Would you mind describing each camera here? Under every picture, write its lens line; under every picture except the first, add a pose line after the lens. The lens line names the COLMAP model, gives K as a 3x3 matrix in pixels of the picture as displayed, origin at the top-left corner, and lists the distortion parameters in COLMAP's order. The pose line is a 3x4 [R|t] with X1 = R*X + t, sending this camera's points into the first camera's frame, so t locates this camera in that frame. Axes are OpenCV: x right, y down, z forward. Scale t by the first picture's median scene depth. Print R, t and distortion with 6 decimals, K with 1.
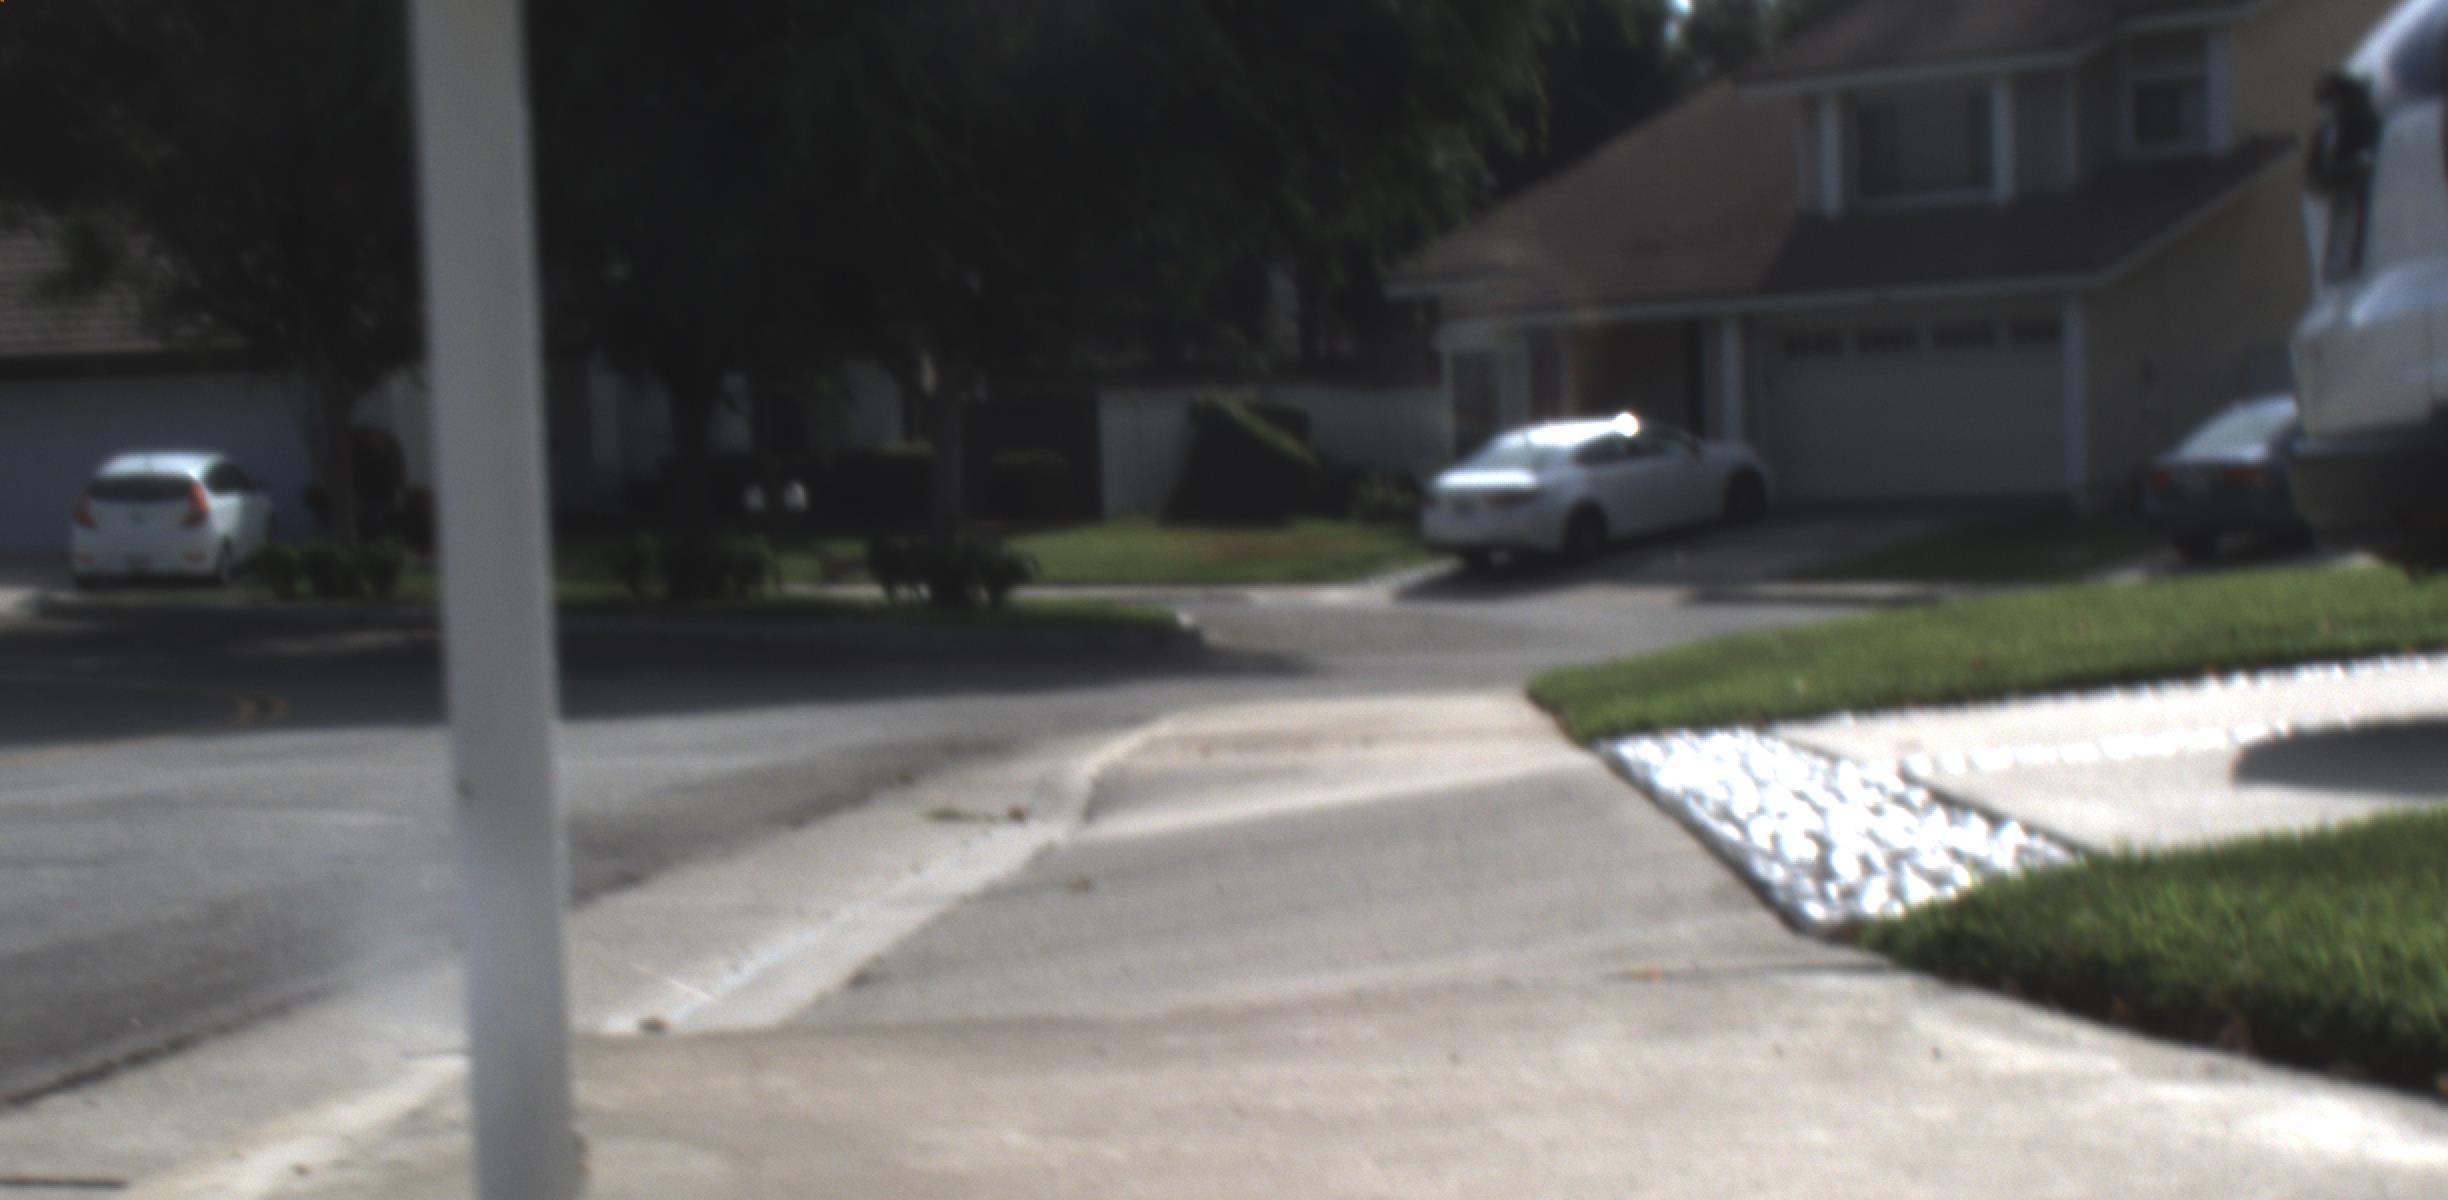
lens RADIAL K [[5387.6, 0, 1305.0], [0, 5387.6, 591.7], [0, 0, 1]] dist [-0.069394, 0.000000]
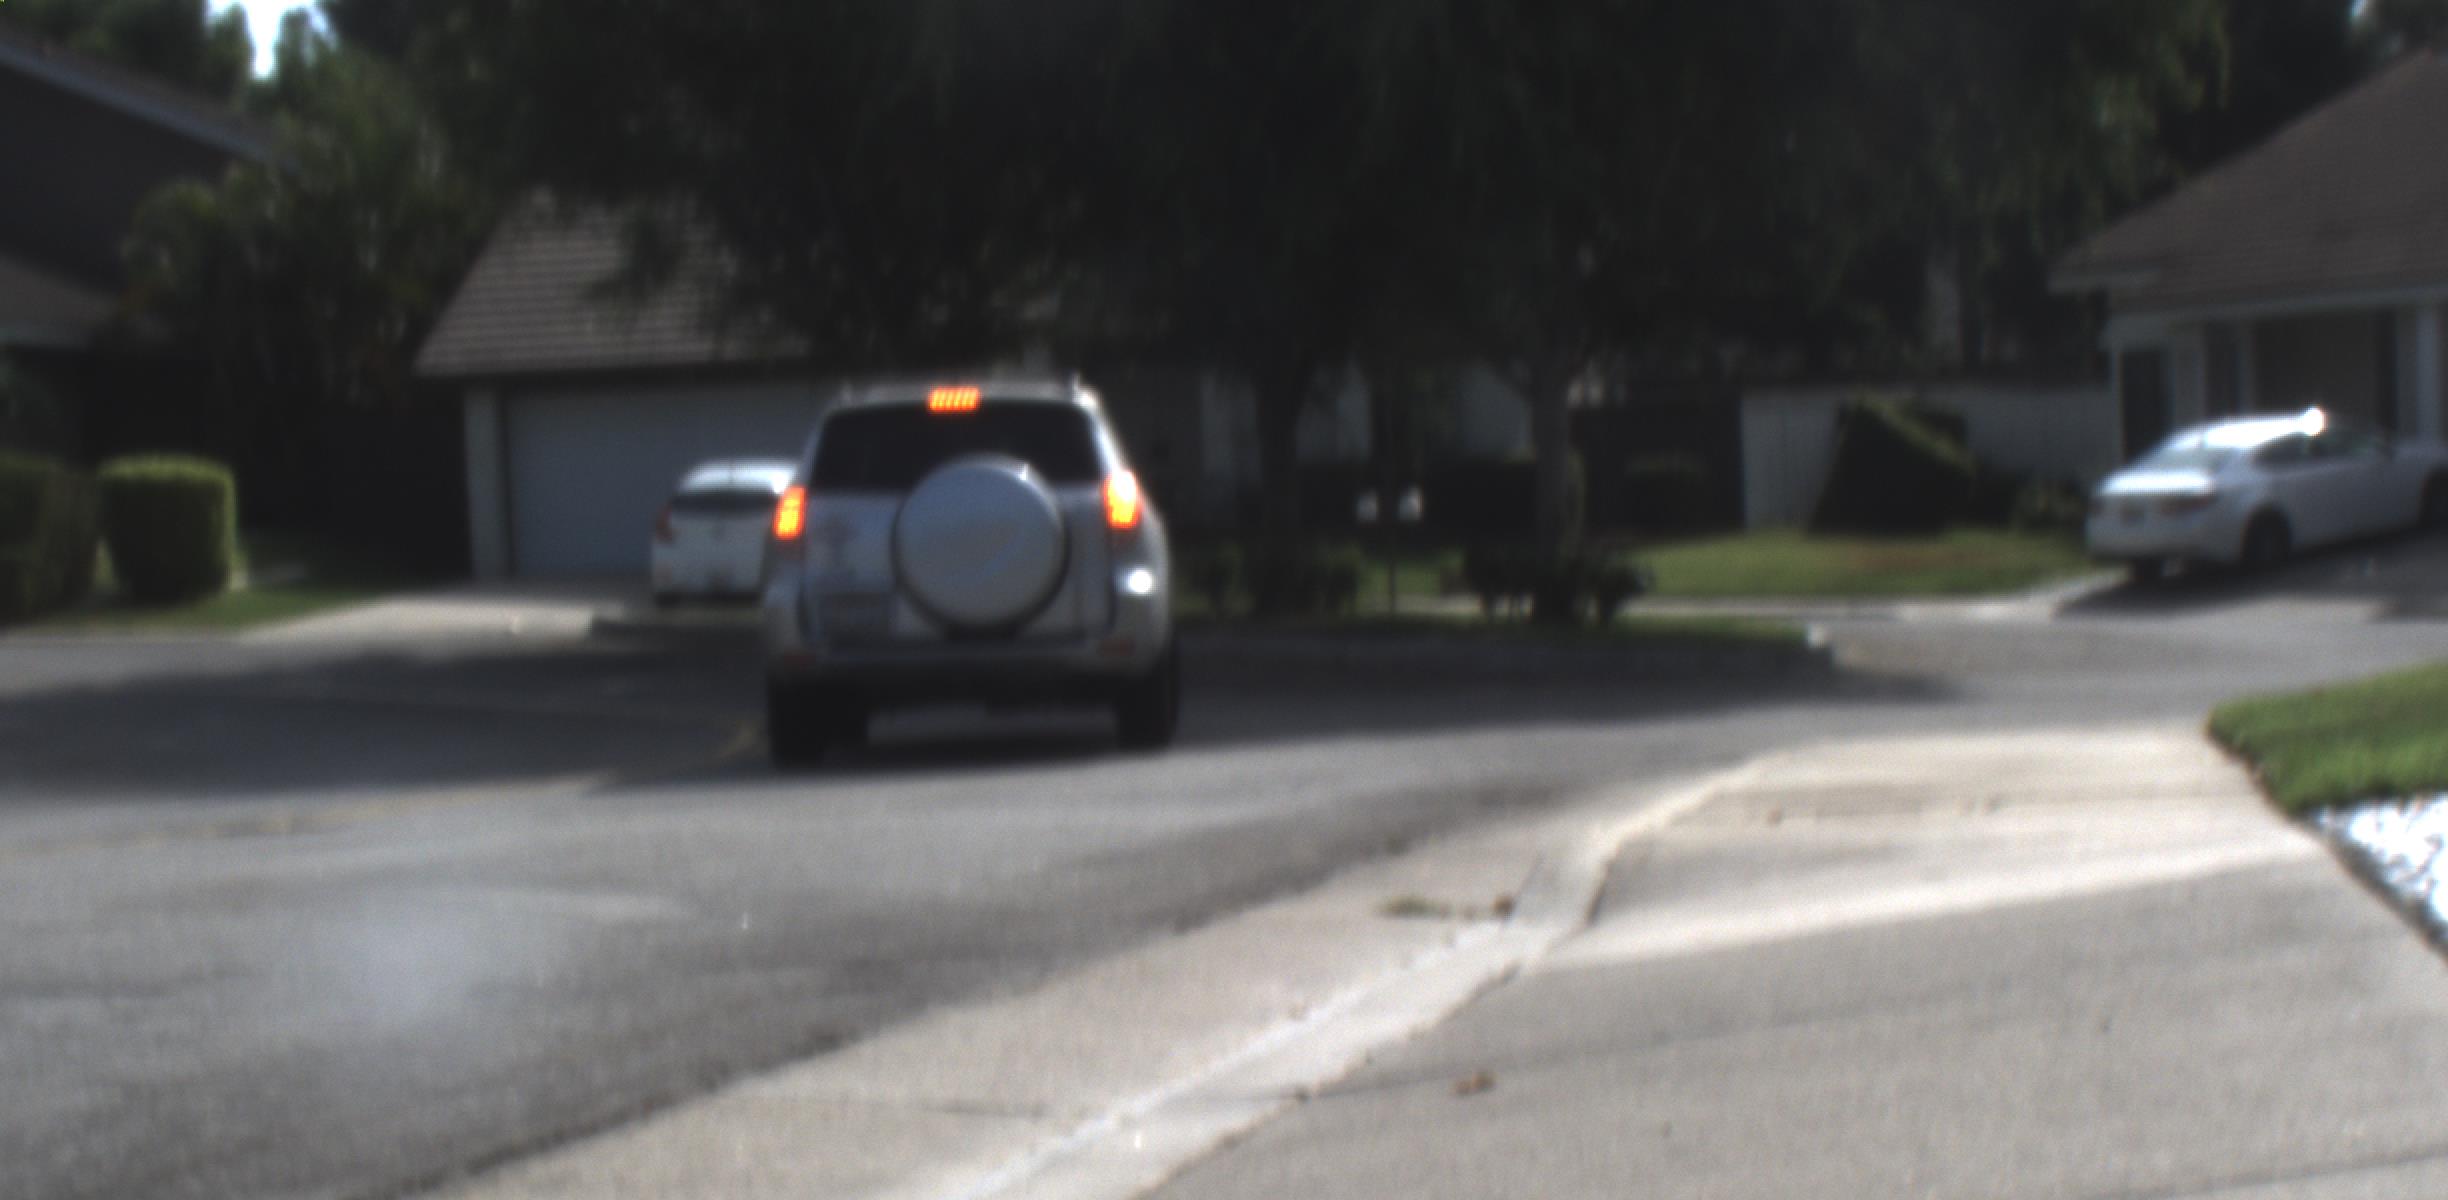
lens RADIAL K [[5387.6, 0, 1246.6], [0, 5387.6, 698.5], [0, 0, 1]] dist [-0.069394, 0.000000]
pose [[0.990992, -0.000437, -0.133917, 0.002787], [0.002678, 0.999859, 0.016559, 0.000296], [0.133891, -0.016768, 0.990854, 0.081368]]
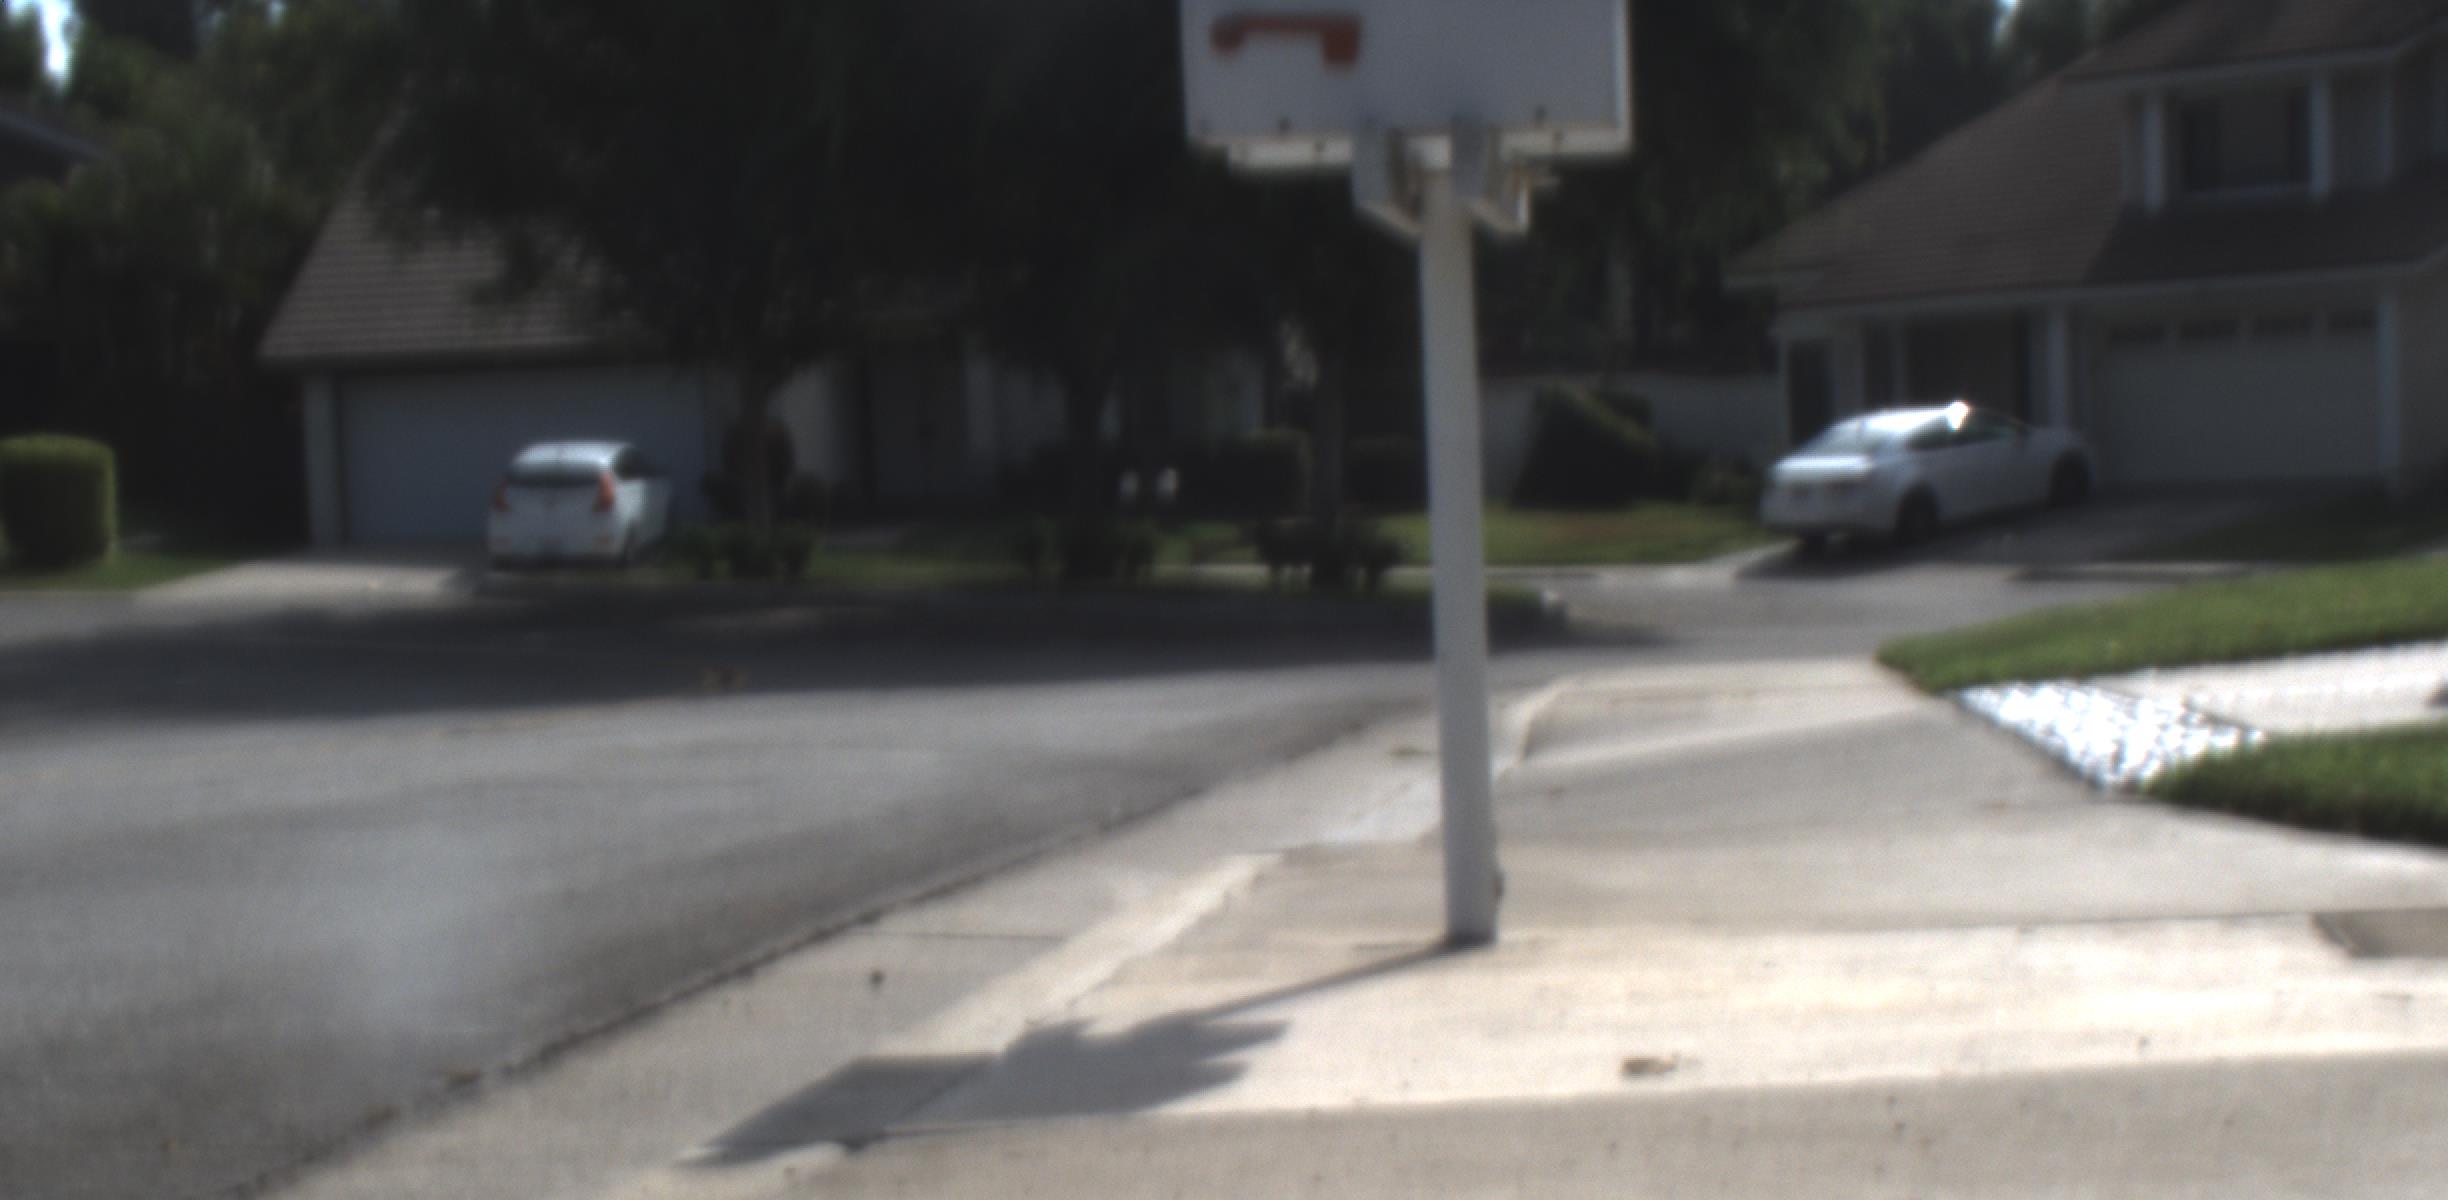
lens RADIAL K [[5387.6, 0, 1235.1], [0, 5387.6, 616.2], [0, 0, 1]] dist [-0.069394, 0.000000]
pose [[0.997341, -0.000329, -0.072882, -0.004832], [0.000891, 0.999970, 0.007676, 0.000354], [0.072877, -0.007720, 0.997311, -0.063382]]
